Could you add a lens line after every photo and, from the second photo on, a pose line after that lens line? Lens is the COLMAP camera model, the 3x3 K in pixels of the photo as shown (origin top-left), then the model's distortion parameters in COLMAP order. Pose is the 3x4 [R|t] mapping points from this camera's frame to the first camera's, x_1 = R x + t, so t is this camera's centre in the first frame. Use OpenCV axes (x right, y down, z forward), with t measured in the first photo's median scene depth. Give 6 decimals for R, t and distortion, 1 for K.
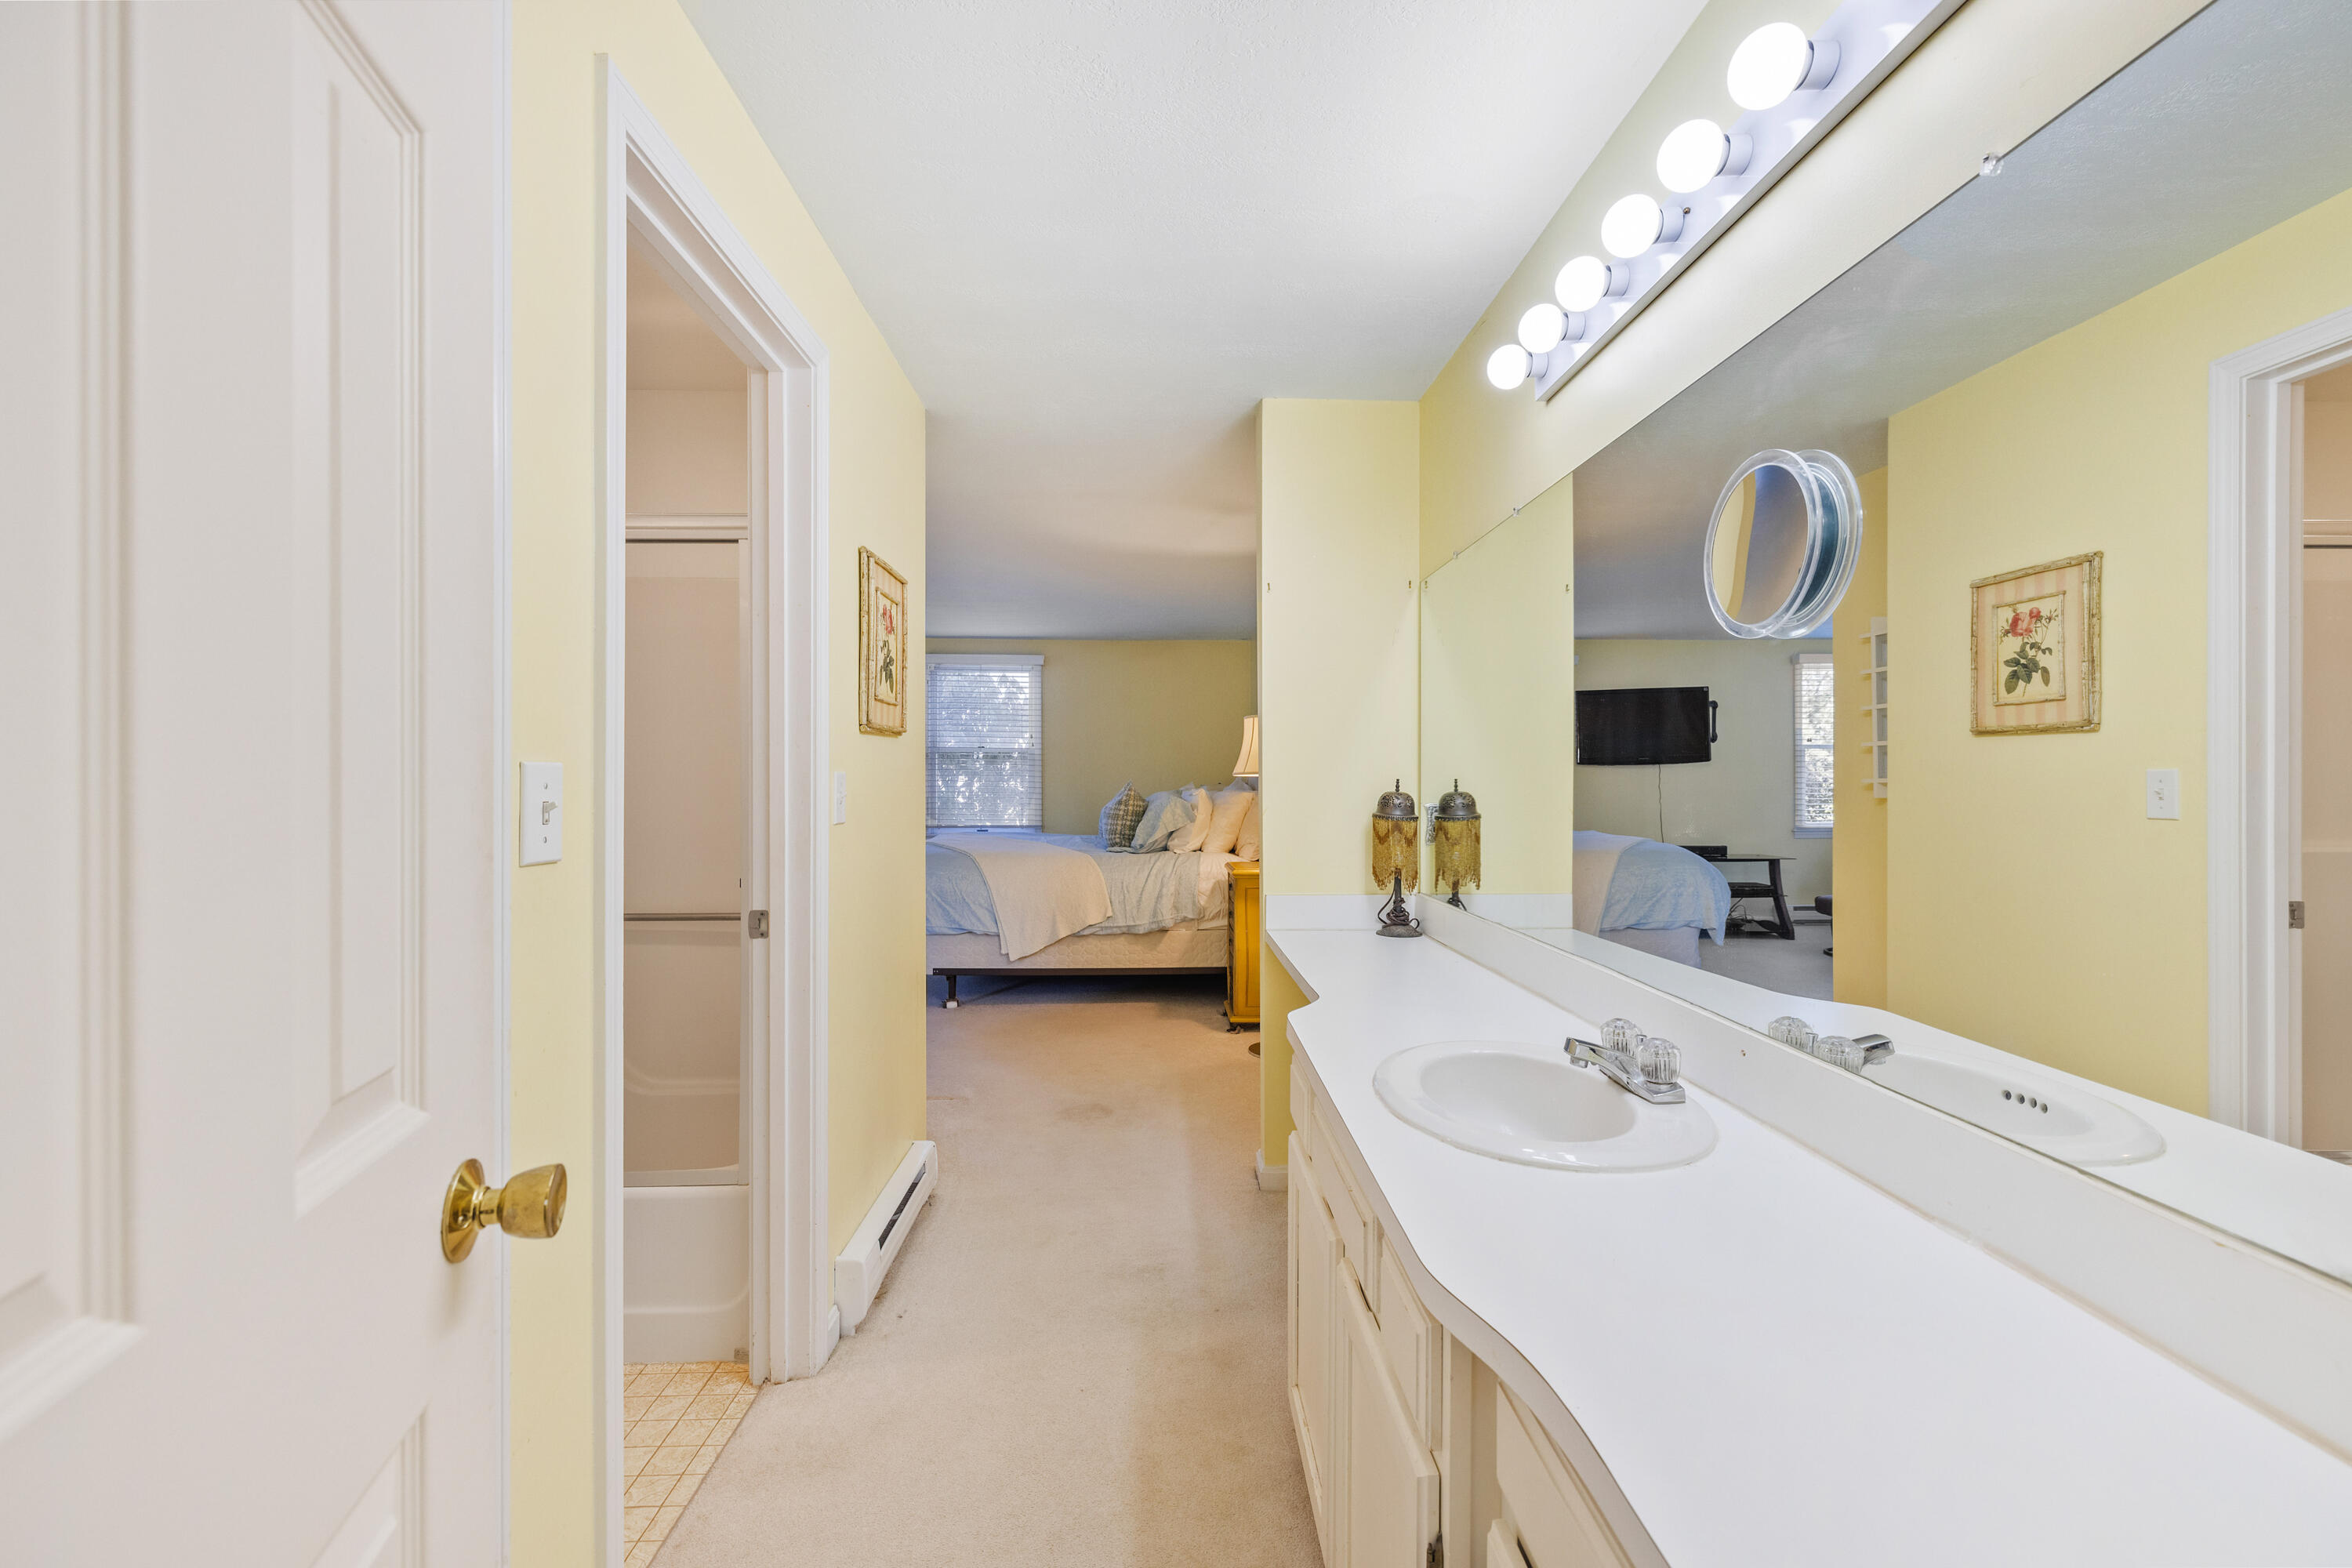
lens RADIAL K [[981.4, 0, 1173.0], [0, 981.4, 784.7], [0, 0, 1]] dist [-0.001541, -0.000518]
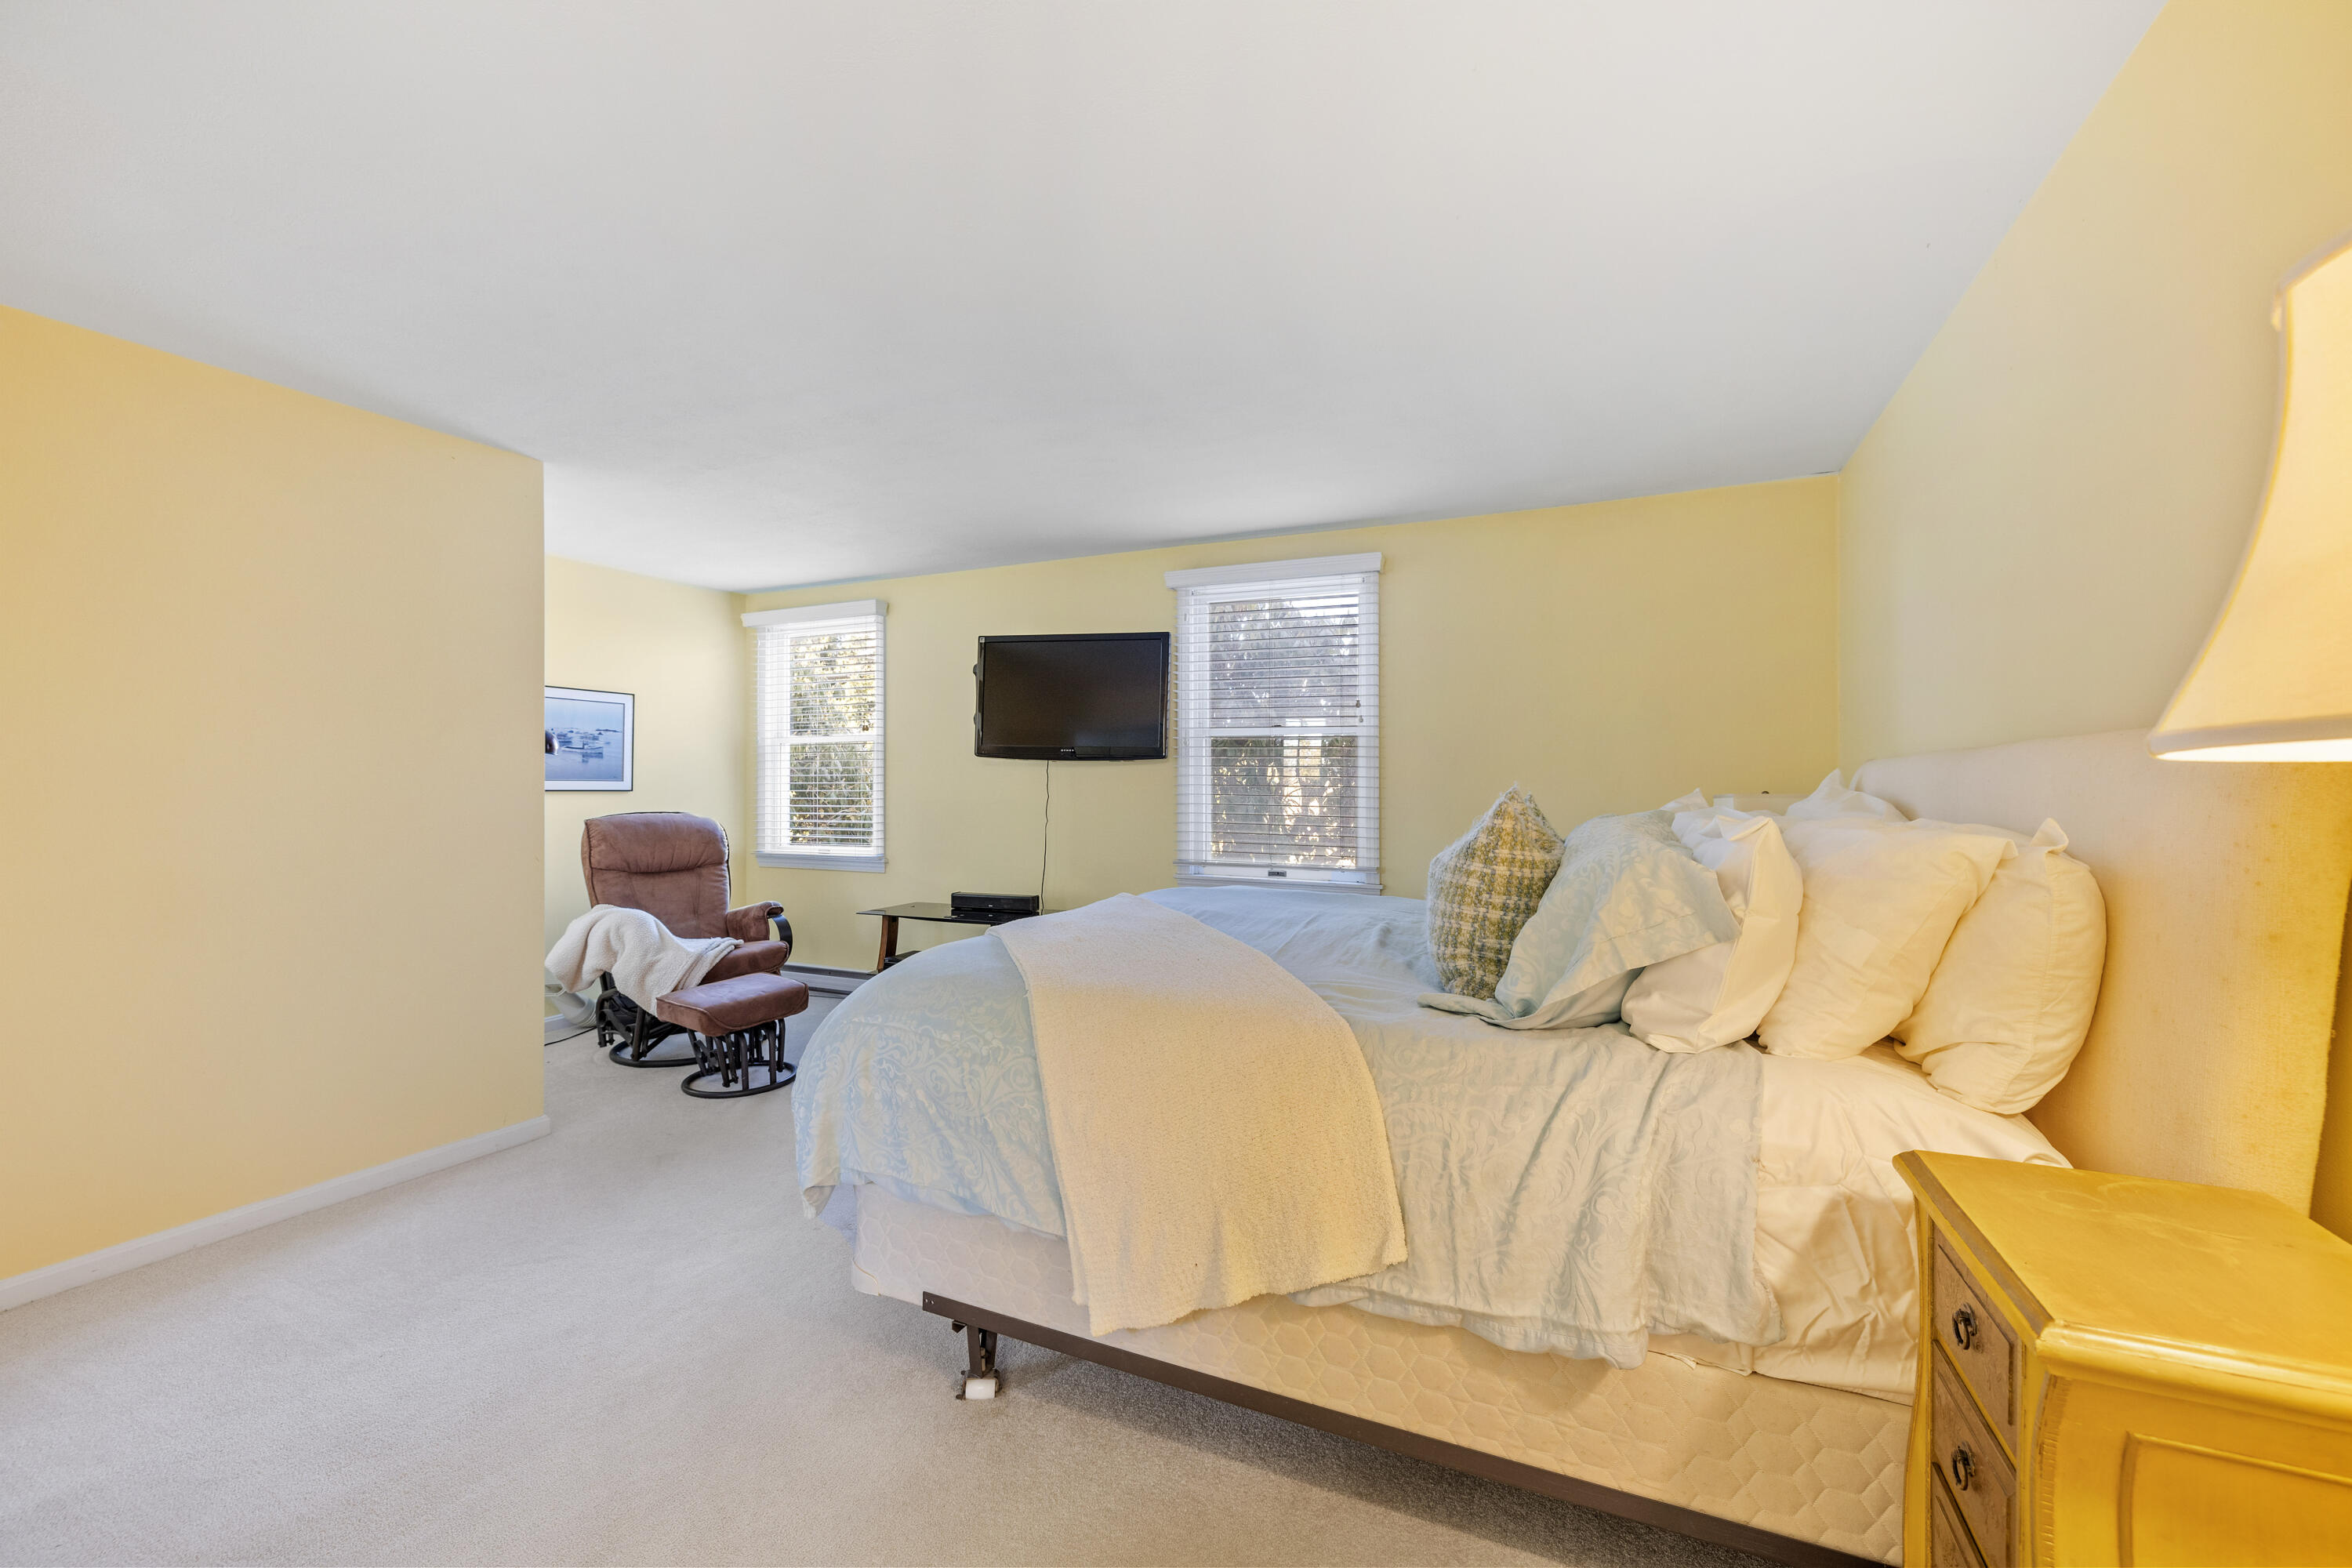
lens RADIAL K [[981.4, 0, 1158.4], [0, 981.4, 782.2], [0, 0, 1]] dist [-0.001541, -0.000518]
pose [[0.891359, -0.000991, -0.453298, 0.003272], [-0.003072, 0.999961, -0.008226, -0.002669], [0.453288, 0.008725, 0.891321, 0.693639]]
